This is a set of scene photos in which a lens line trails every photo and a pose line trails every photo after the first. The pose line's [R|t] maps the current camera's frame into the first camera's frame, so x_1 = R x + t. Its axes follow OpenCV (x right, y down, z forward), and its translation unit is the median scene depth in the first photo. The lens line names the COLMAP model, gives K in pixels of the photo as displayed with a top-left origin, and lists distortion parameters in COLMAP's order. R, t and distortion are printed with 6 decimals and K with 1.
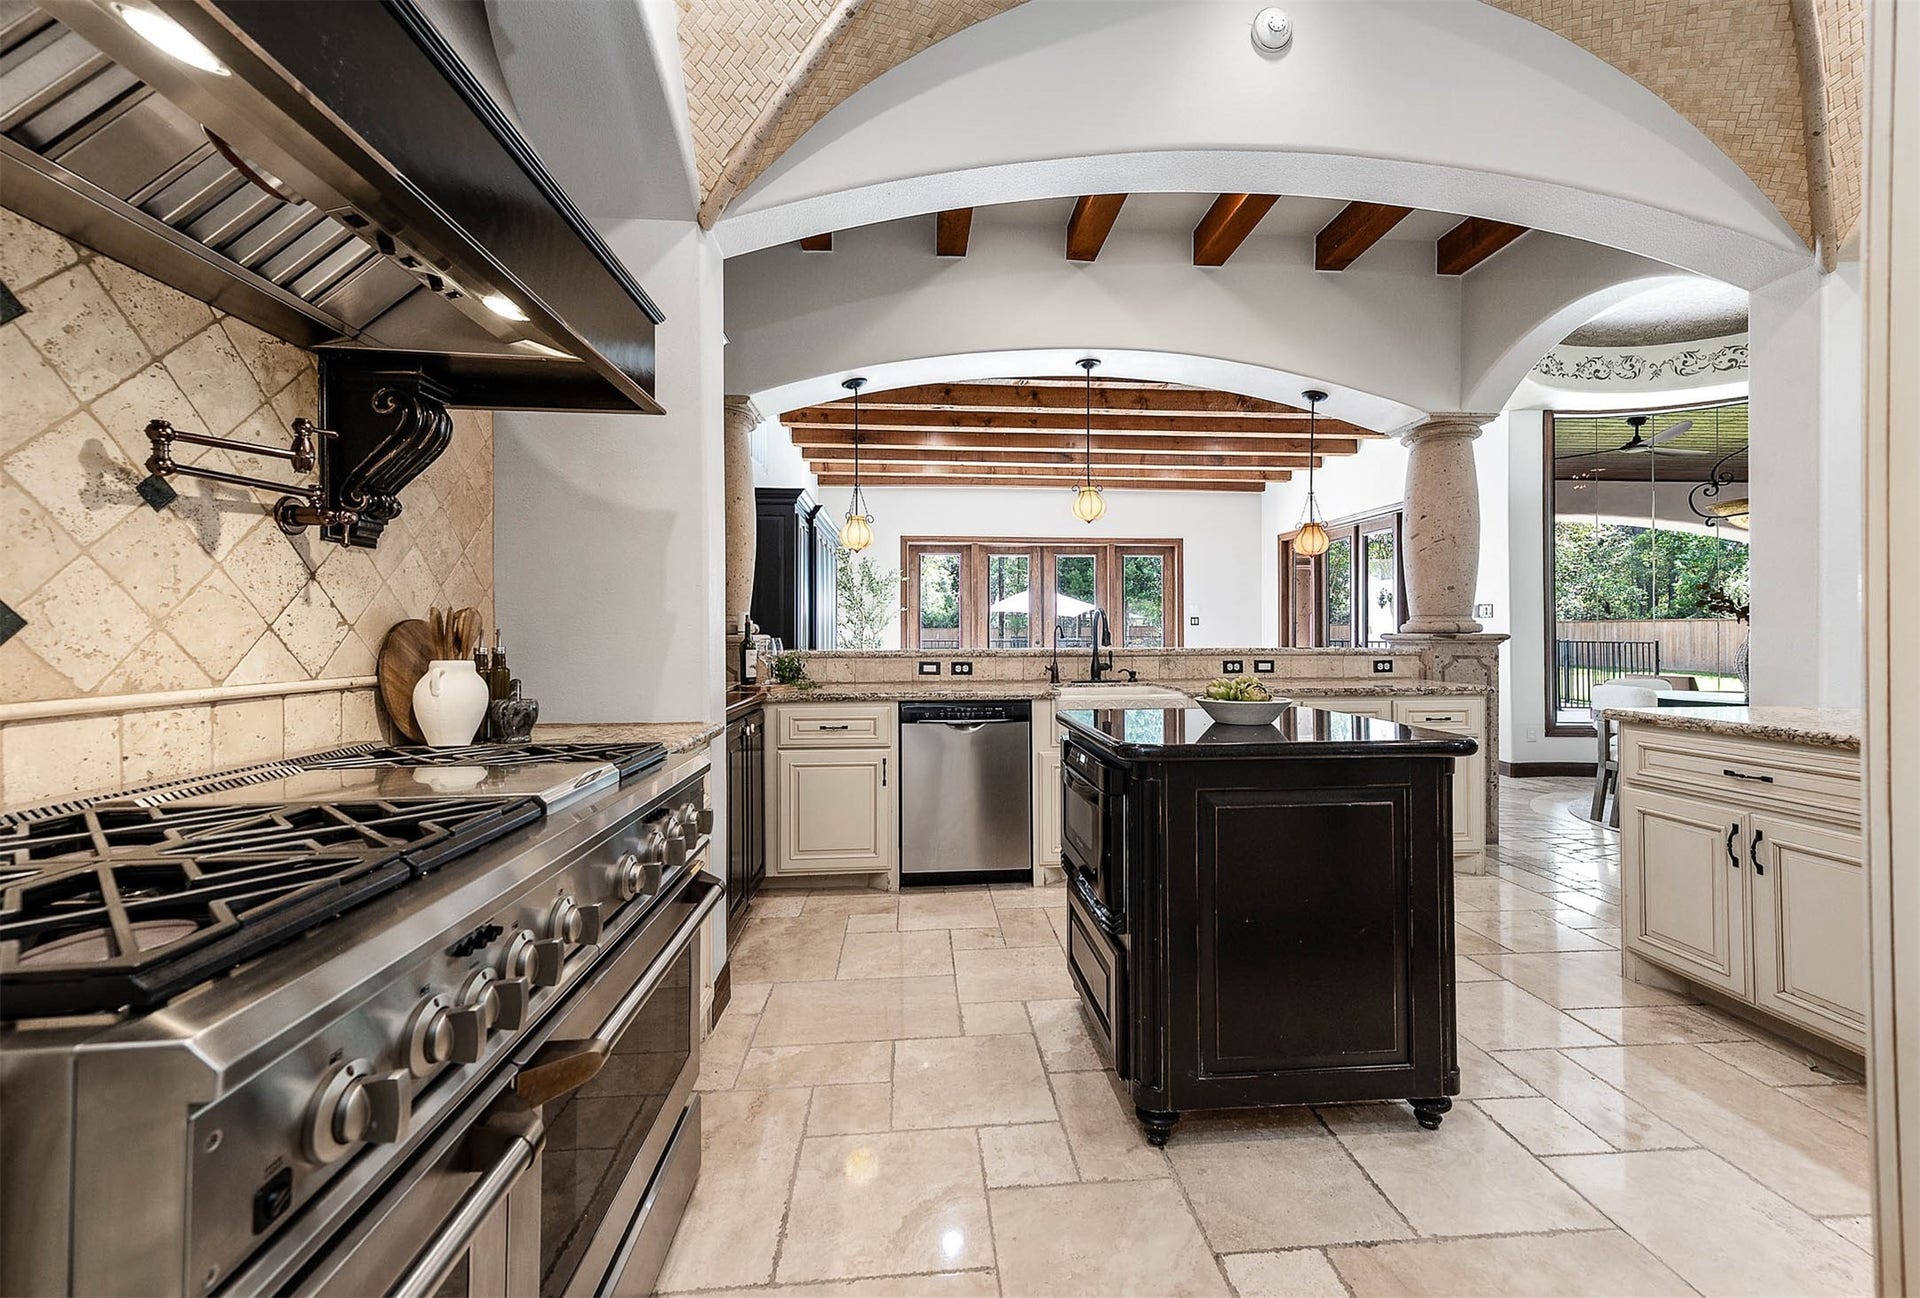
lens RADIAL K [[751.5, 0, 964.6], [0, 751.5, 631.5], [0, 0, 1]] dist [0.000133, 0.000013]
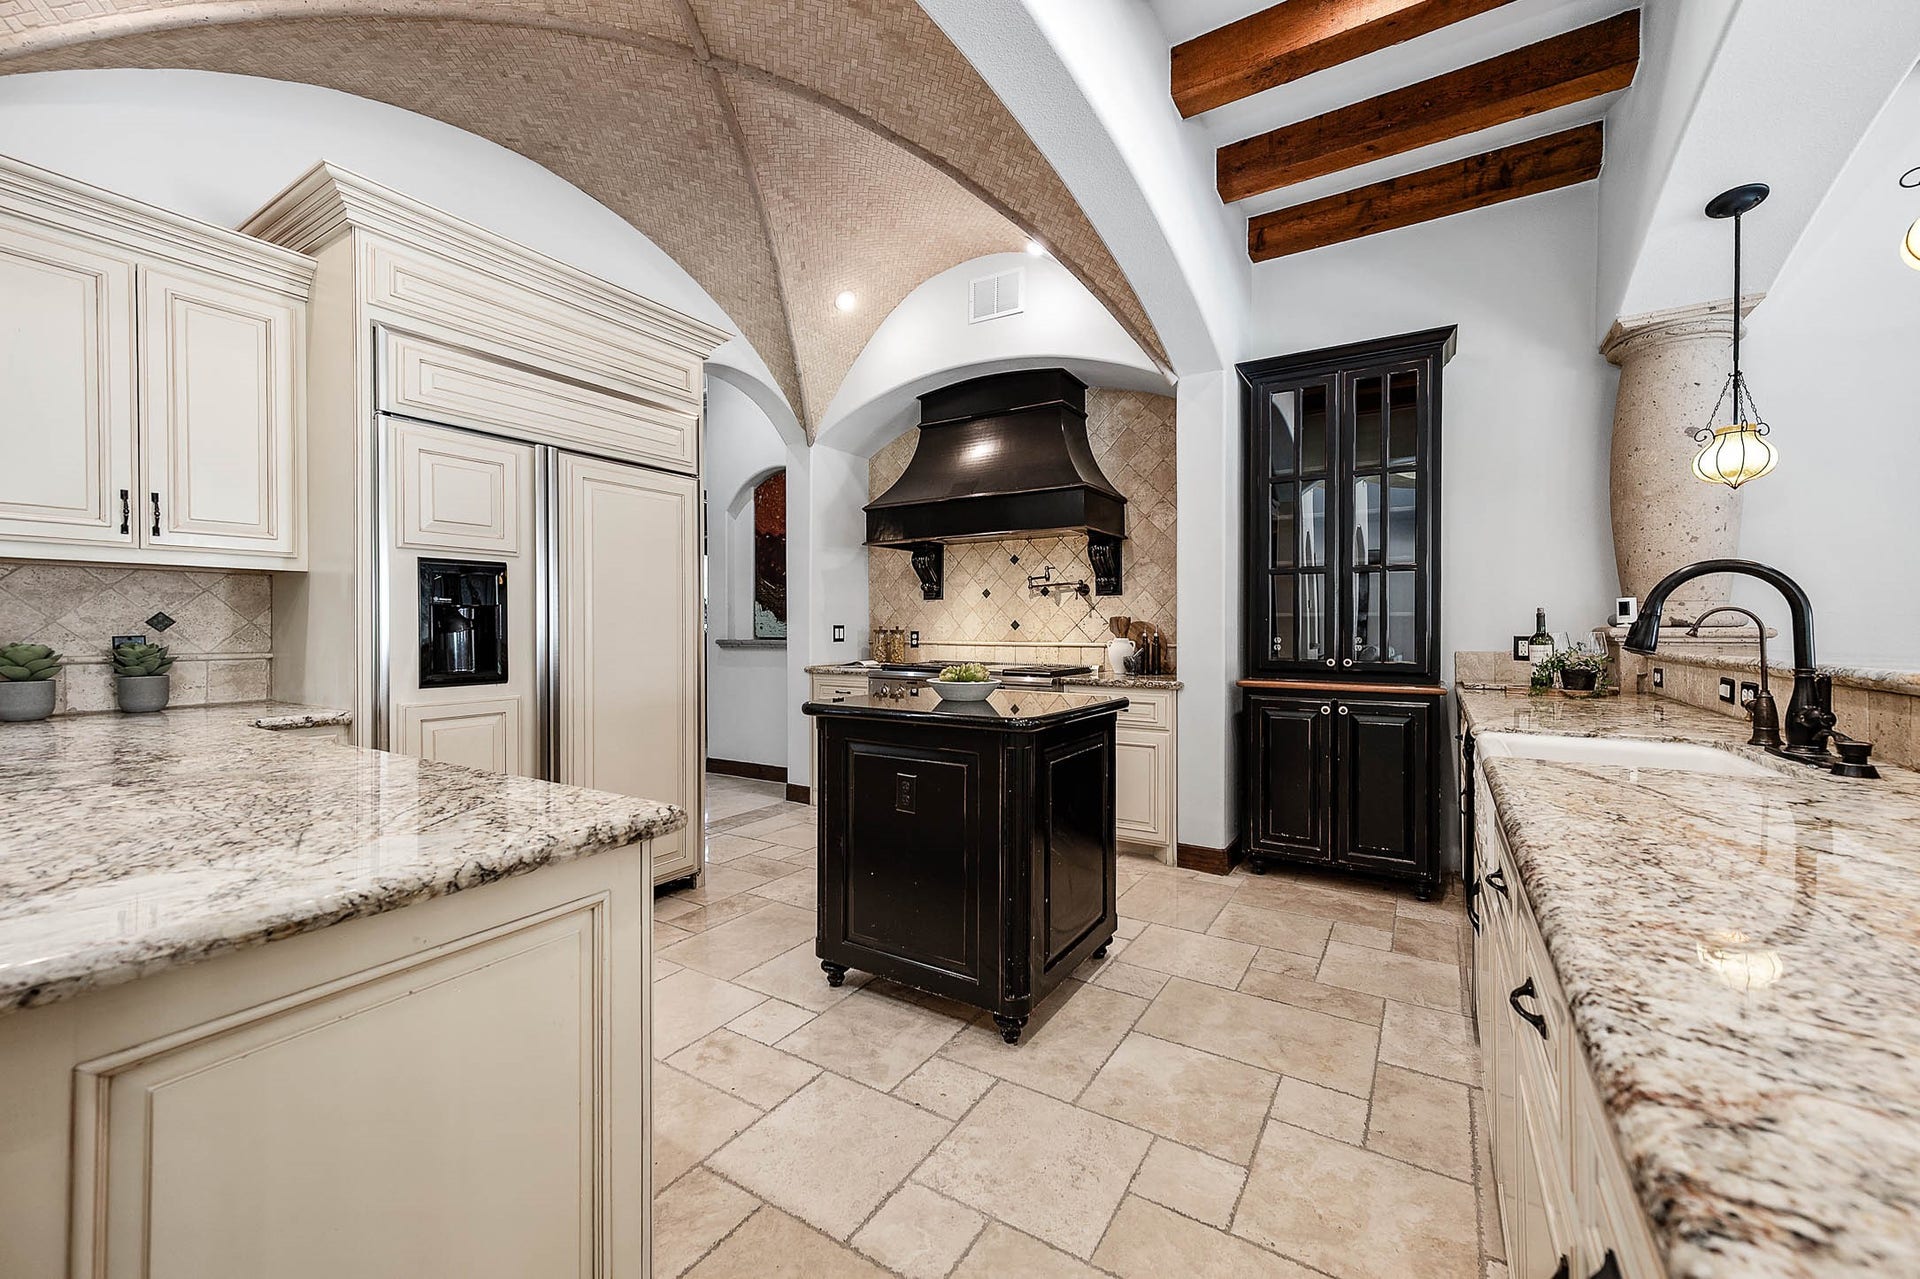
lens RADIAL K [[756.3, 0, 960.0], [0, 756.3, 639.5], [0, 0, 1]] dist [0.002678, 0.003270]
pose [[-0.590688, 0.015488, -0.806751, 1.872435], [0.003332, 0.999854, 0.016755, 0.000063], [0.806893, 0.007209, -0.590653, 2.307629]]
